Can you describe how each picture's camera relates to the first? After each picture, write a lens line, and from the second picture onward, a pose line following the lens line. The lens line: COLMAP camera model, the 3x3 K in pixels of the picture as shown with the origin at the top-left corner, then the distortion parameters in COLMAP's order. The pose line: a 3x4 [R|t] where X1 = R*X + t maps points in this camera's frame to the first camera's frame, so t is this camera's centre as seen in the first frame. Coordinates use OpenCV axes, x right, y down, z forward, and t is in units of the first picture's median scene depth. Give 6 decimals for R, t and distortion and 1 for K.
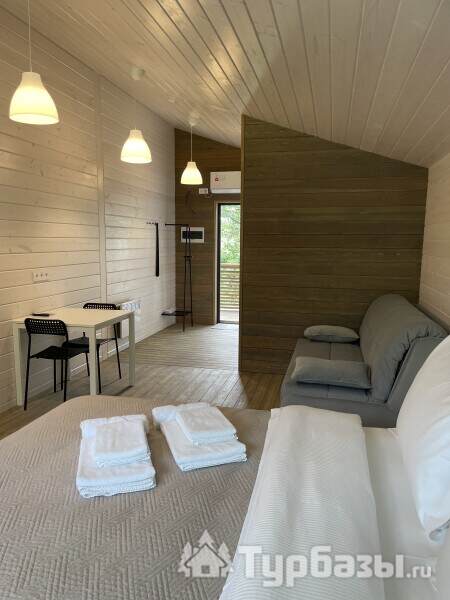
lens RADIAL K [[452.2, 0, 224.0], [0, 452.2, 299.7], [0, 0, 1]] dist [0.063777, -0.076090]
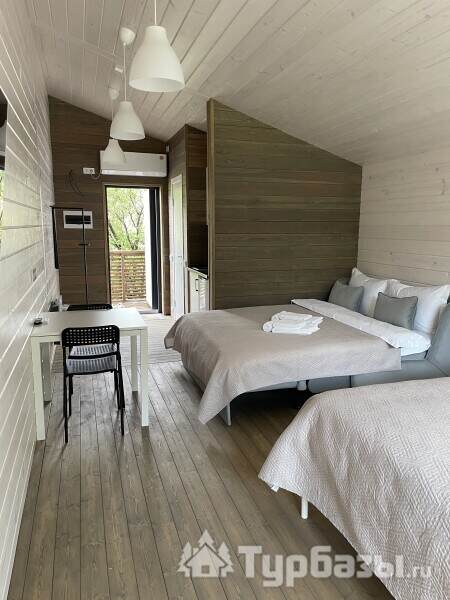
lens RADIAL K [[452.2, 0, 224.7], [0, 452.2, 298.6], [0, 0, 1]] dist [0.063777, -0.076090]
pose [[0.857349, -0.089980, 0.506810, -0.474008], [0.071615, 0.995878, 0.055663, -0.028434], [-0.509730, -0.011428, 0.860259, 0.129538]]
